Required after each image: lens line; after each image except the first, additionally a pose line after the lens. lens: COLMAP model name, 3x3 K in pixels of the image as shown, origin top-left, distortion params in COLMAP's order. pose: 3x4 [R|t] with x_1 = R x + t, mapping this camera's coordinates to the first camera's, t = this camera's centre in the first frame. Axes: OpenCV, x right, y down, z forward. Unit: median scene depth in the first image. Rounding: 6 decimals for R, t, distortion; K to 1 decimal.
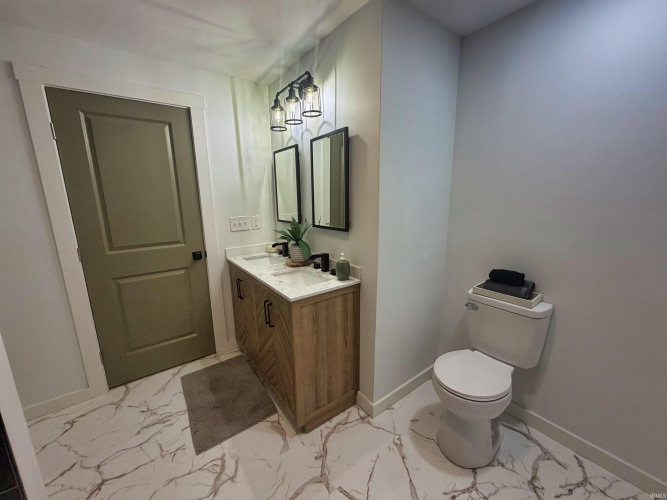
lens RADIAL K [[266.9, 0, 332.0], [0, 266.9, 249.5], [0, 0, 1]] dist [0.001545, -0.000014]
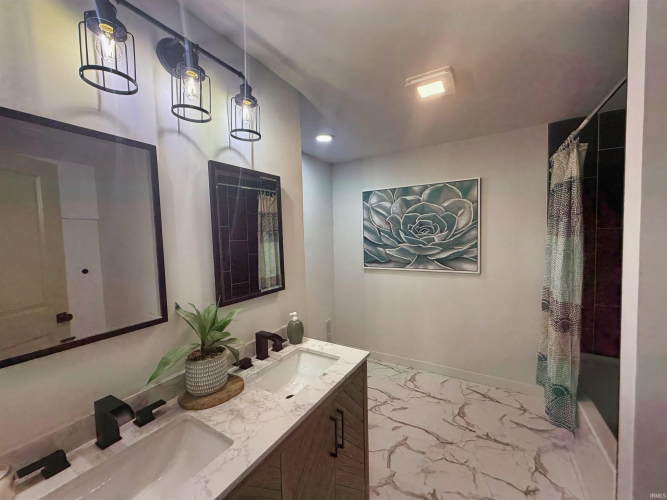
lens RADIAL K [[266.9, 0, 332.0], [0, 266.9, 249.5], [0, 0, 1]] dist [0.001545, -0.000014]
pose [[-0.381452, -0.020011, 0.924172, -0.824610], [0.216971, 0.969898, 0.110556, -0.259349], [-0.898564, 0.242690, -0.365628, 1.158587]]
